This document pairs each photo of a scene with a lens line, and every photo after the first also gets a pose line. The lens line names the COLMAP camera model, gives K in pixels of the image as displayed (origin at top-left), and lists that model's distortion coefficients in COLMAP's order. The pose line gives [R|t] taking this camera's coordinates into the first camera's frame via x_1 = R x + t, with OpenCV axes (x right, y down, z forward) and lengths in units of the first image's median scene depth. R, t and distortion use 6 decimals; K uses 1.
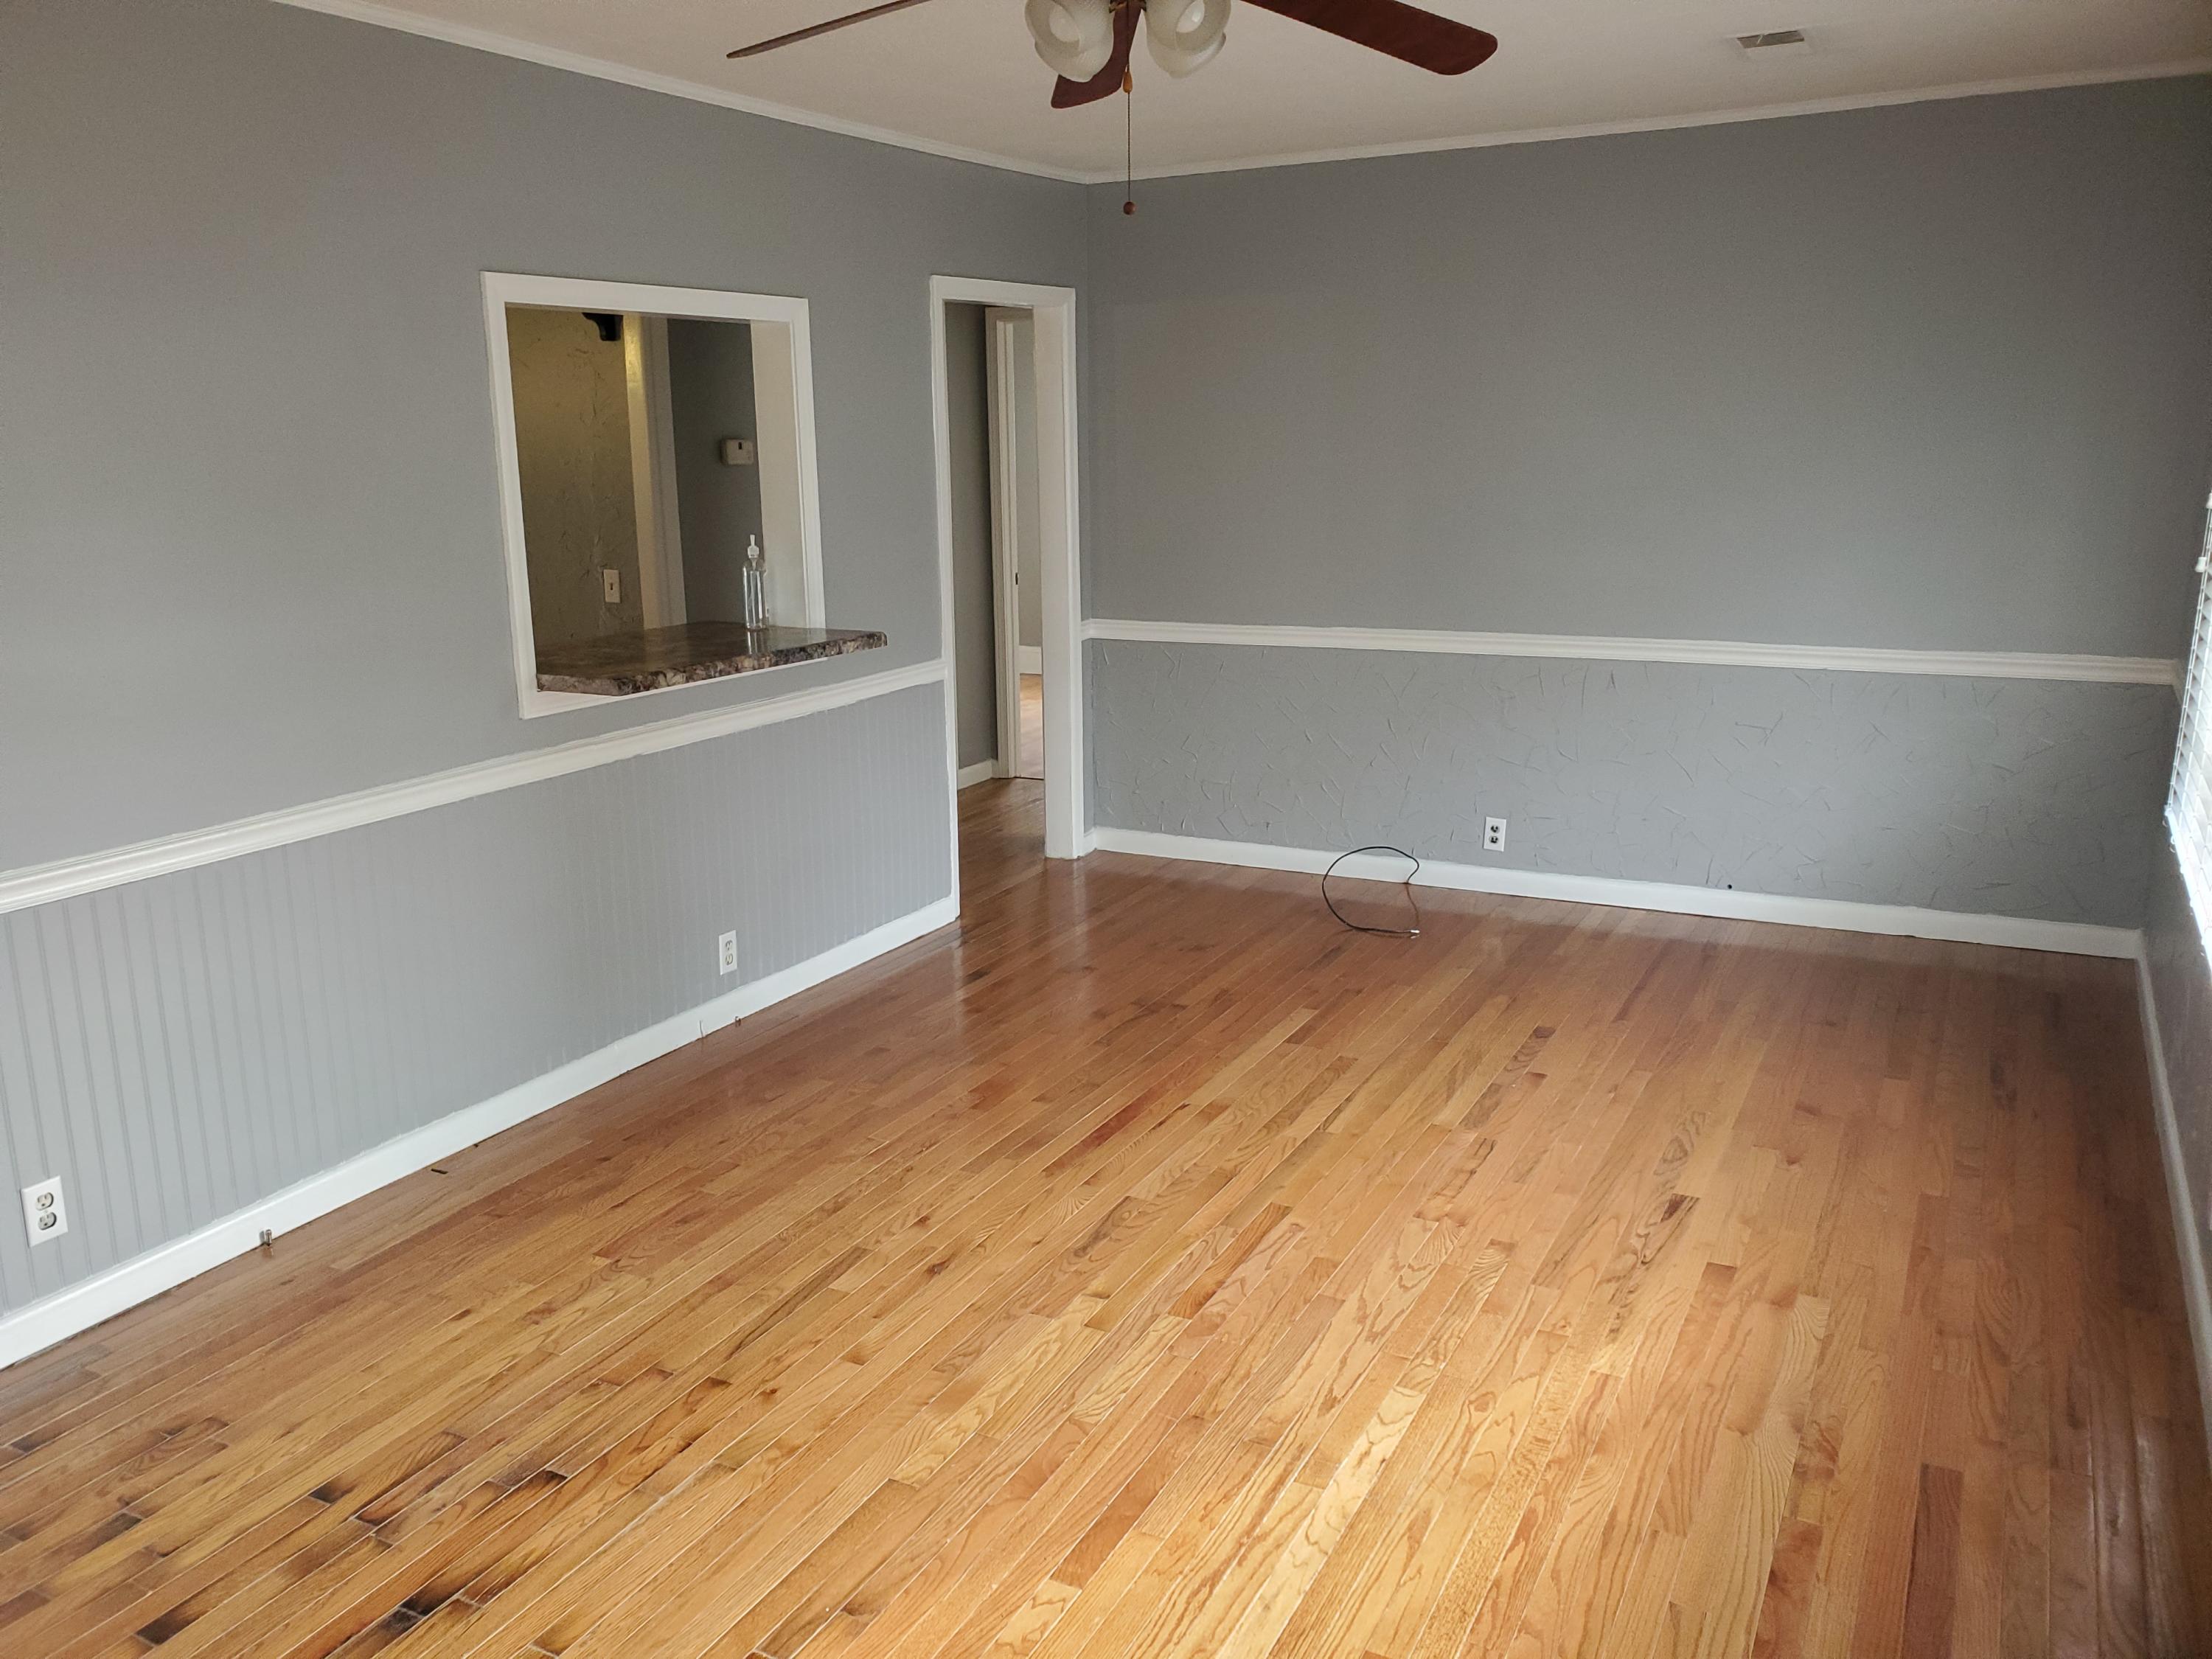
lens RADIAL K [[1719.1, 0, 1106.2], [0, 1719.1, 829.4], [0, 0, 1]] dist [0.025744, -0.011062]
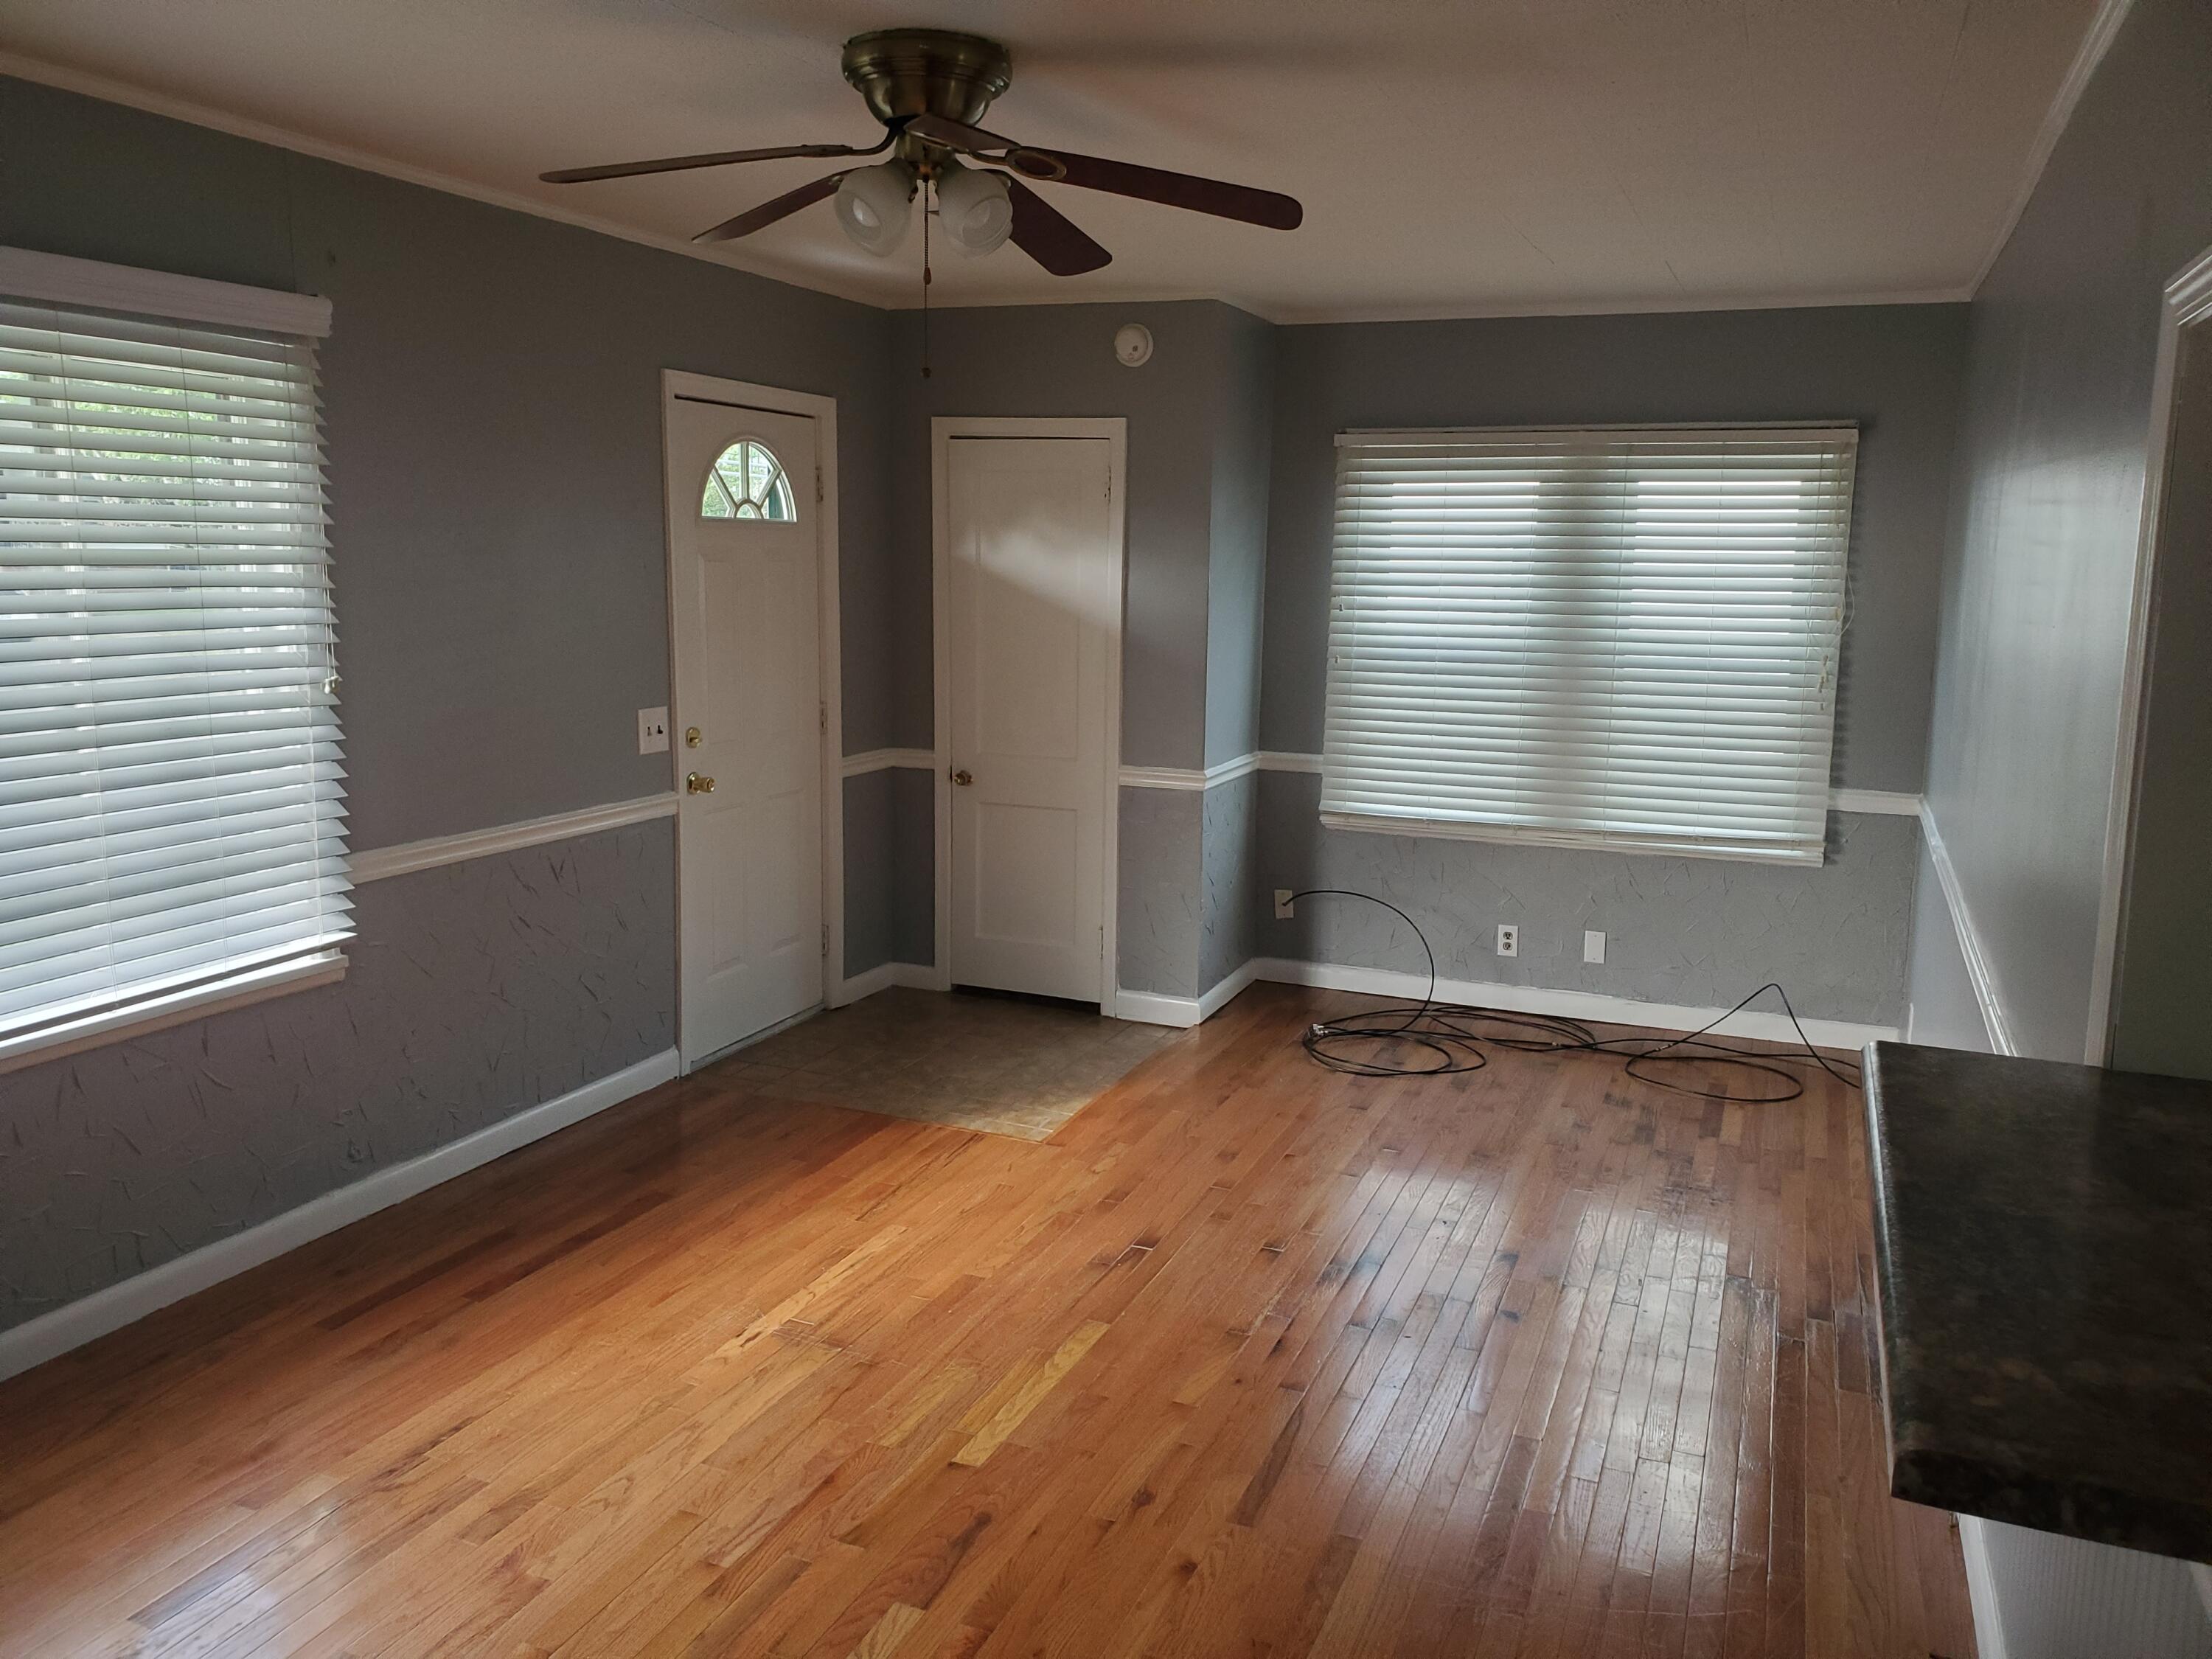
lens RADIAL K [[1719.1, 0, 1105.1], [0, 1719.1, 825.3], [0, 0, 1]] dist [0.025744, -0.011062]
pose [[-0.995595, 0.005431, -0.093603, 0.003273], [-0.031401, 0.921353, 0.387457, -0.461199], [0.088346, 0.388689, -0.917124, 1.872164]]
